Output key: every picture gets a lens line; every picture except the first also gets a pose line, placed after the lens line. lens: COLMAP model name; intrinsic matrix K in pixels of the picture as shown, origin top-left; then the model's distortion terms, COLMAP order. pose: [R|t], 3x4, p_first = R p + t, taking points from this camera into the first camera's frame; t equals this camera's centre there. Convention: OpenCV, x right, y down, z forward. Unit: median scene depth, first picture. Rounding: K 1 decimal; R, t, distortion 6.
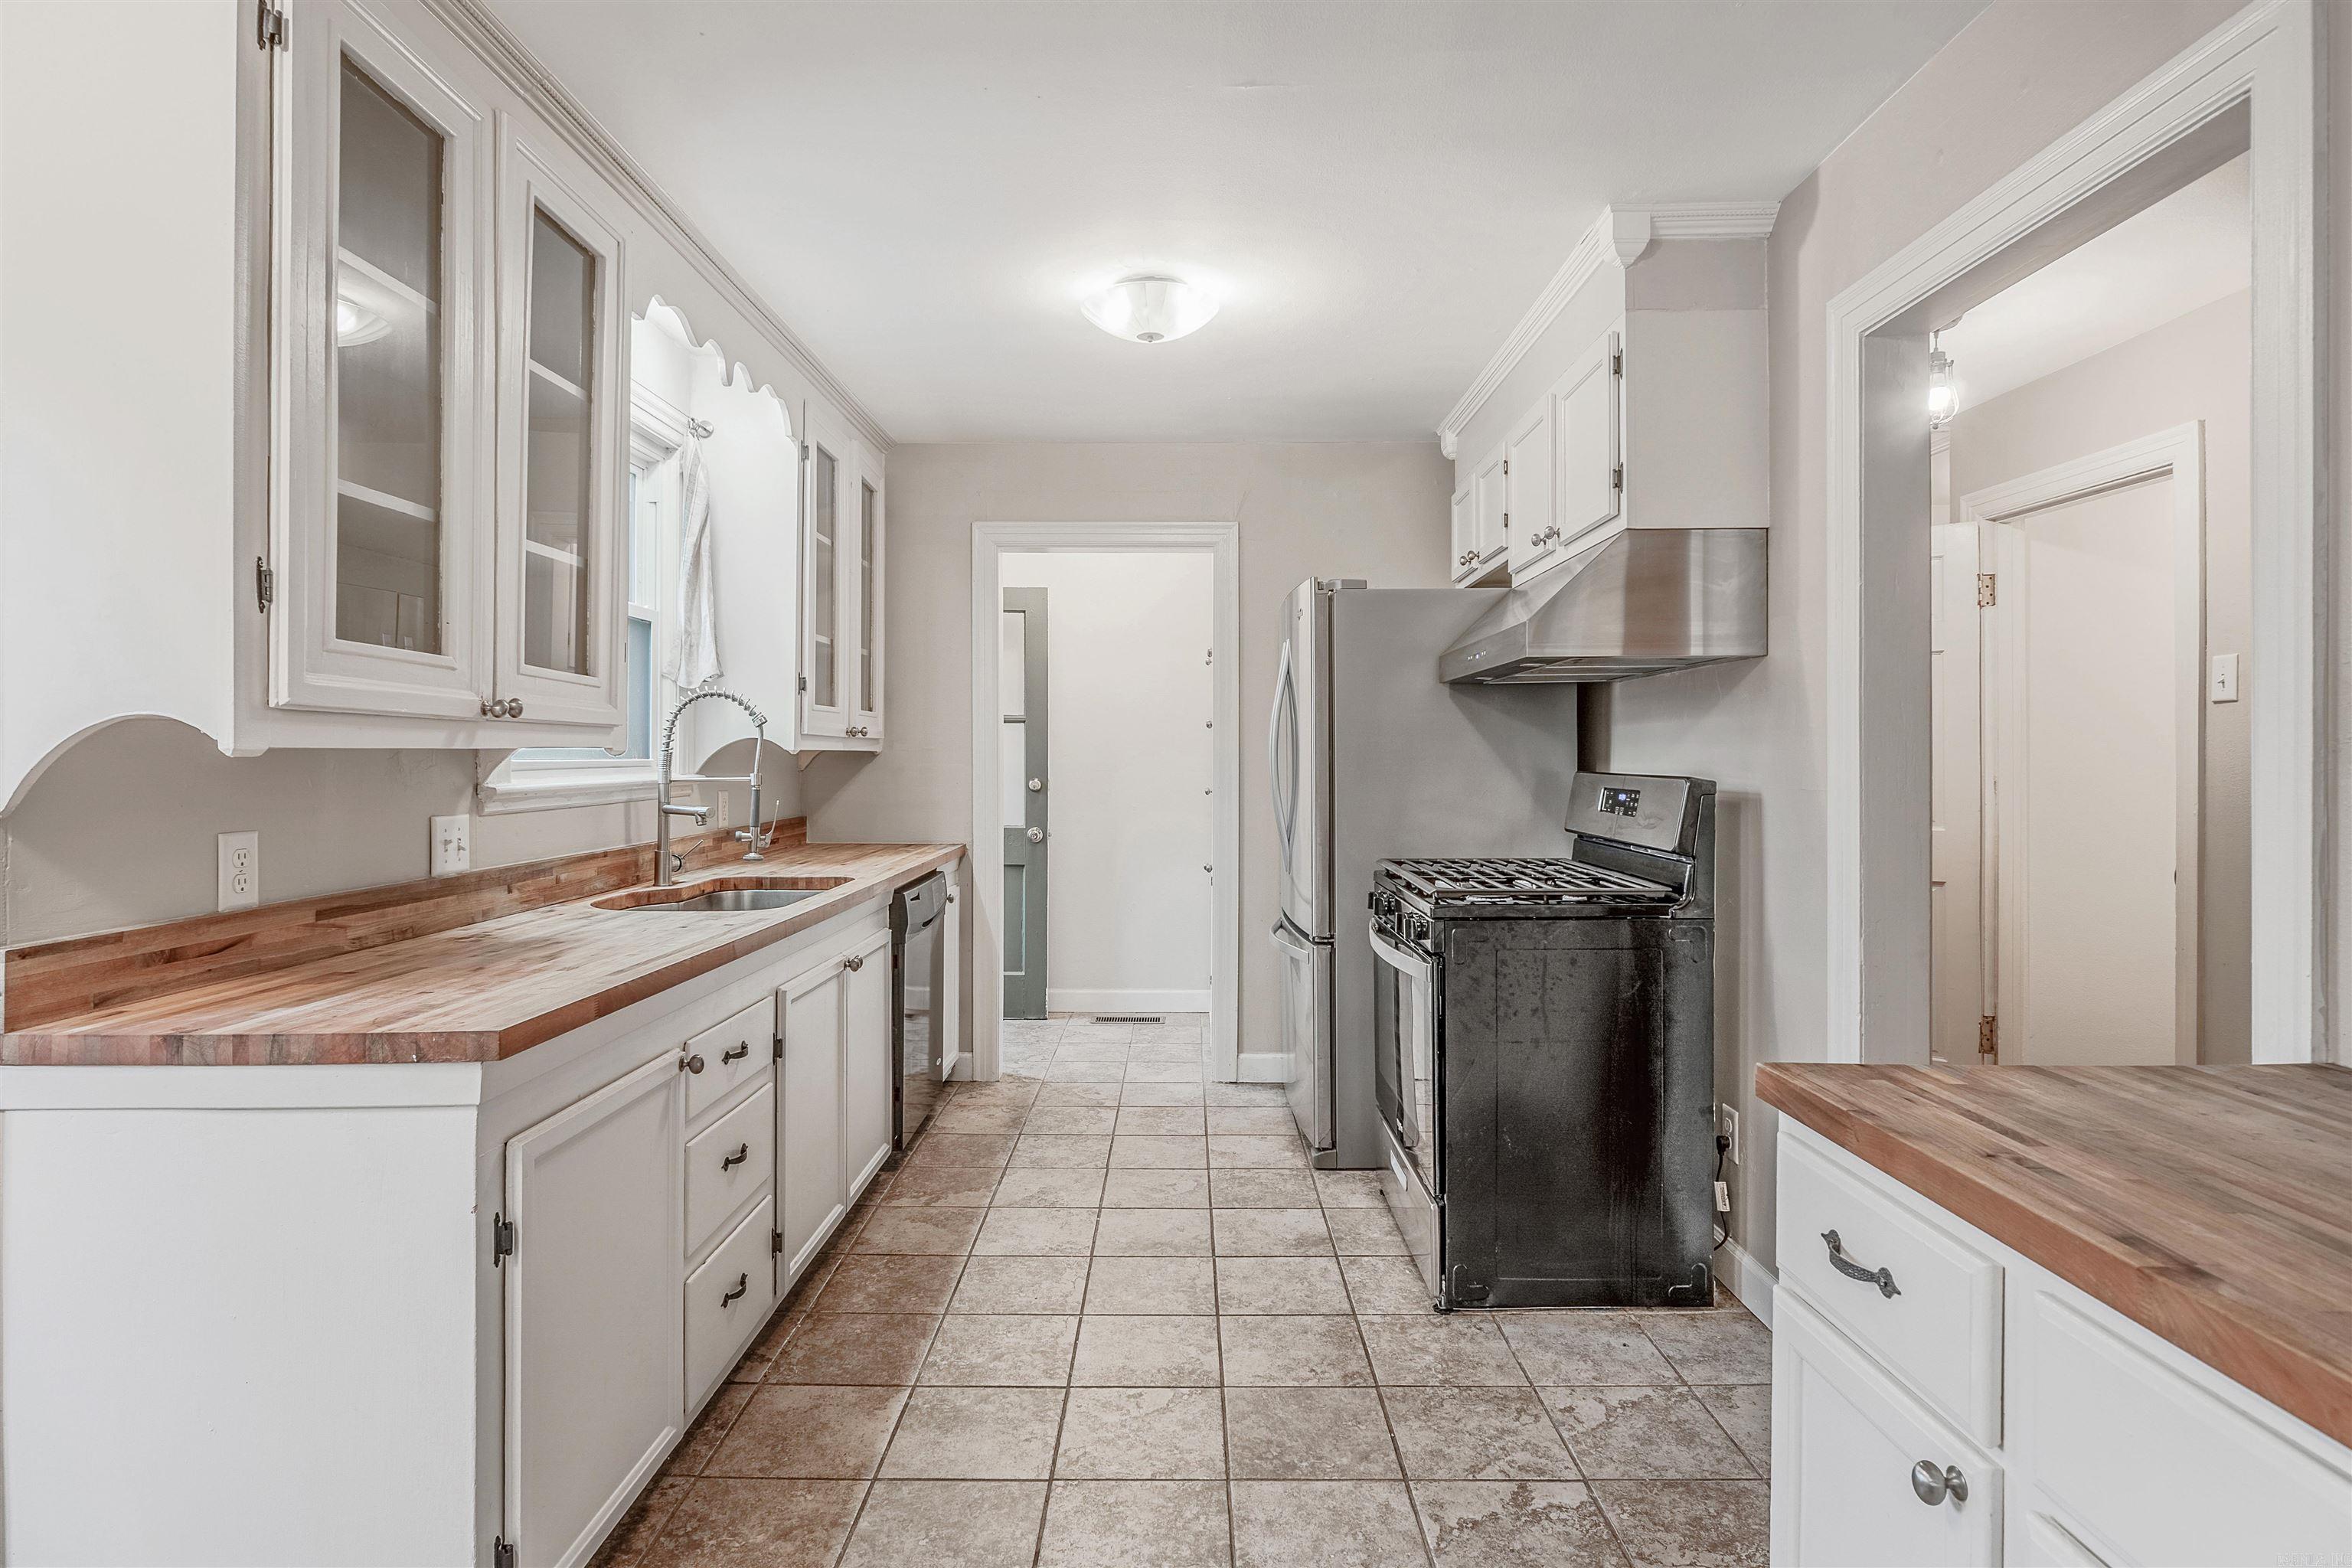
lens RADIAL K [[1212.7, 0, 1172.3], [0, 1212.7, 754.9], [0, 0, 1]] dist [0.000357, 0.000037]
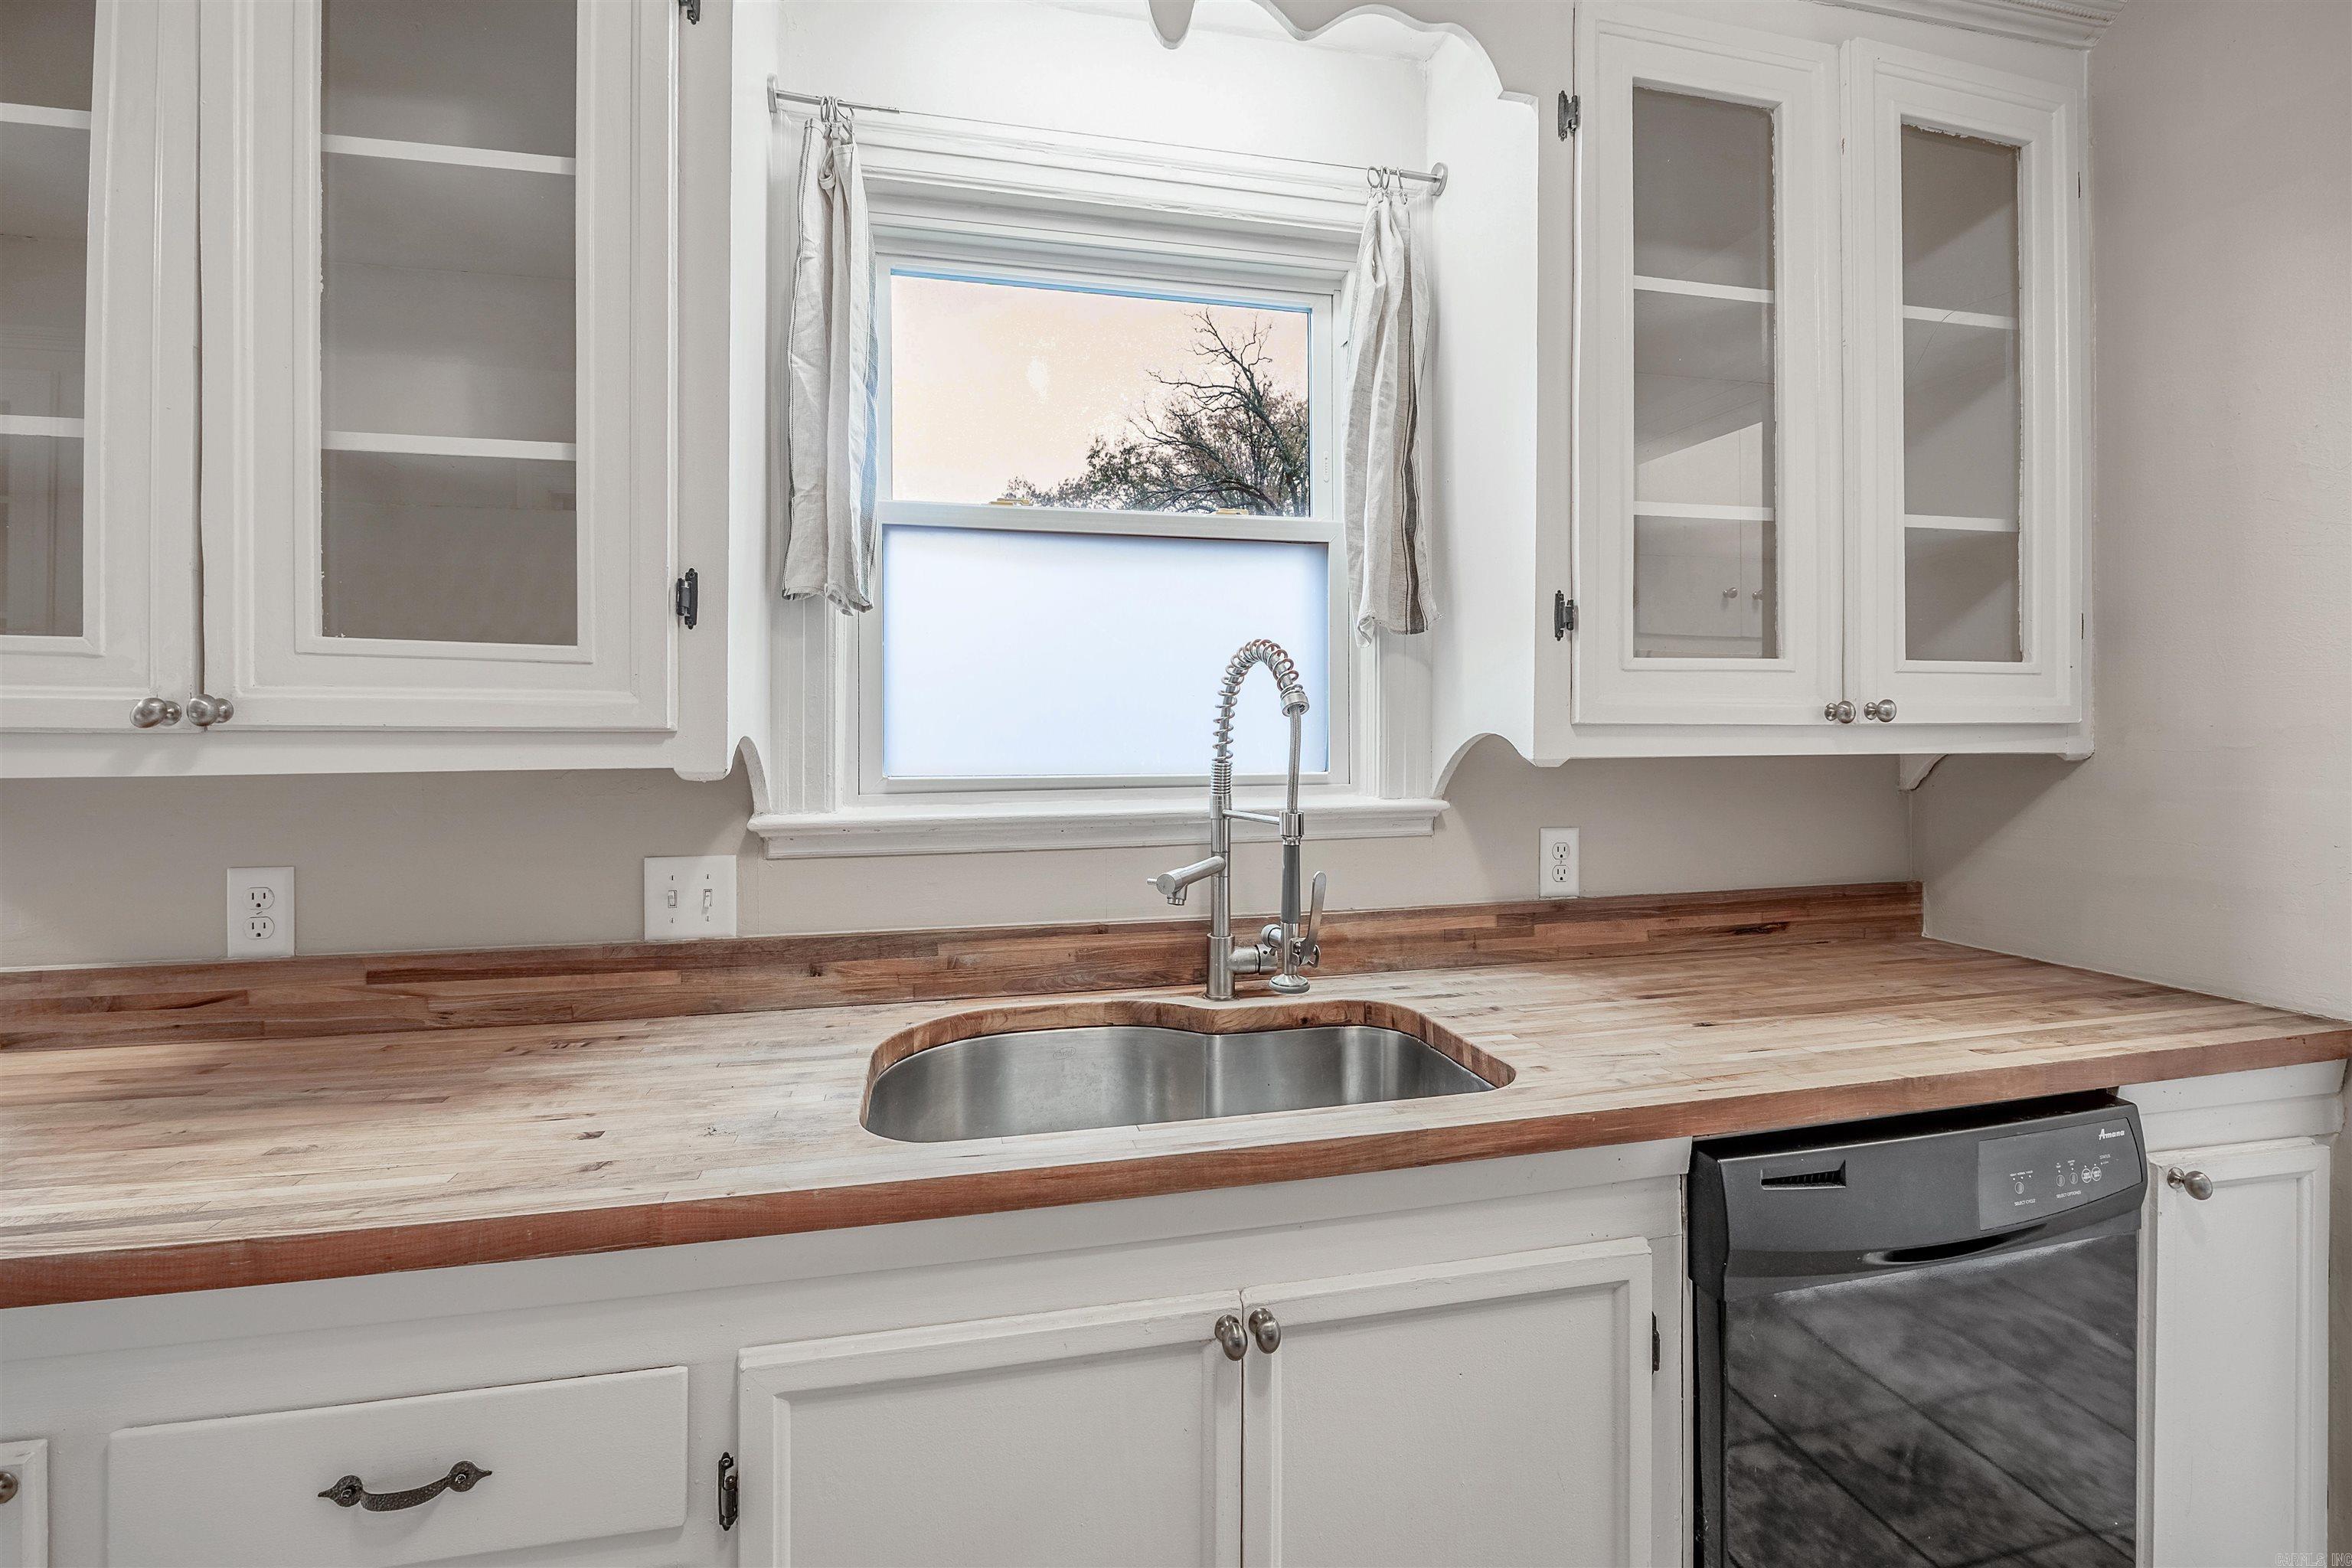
lens RADIAL K [[924.3, 0, 1175.4], [0, 924.3, 776.1], [0, 0, 1]] dist [-0.001207, -0.000165]
pose [[0.210766, 0.004977, -0.977524, 0.014511], [0.010875, 0.999913, 0.007436, -0.001868], [0.977476, -0.012198, 0.210694, 1.140602]]
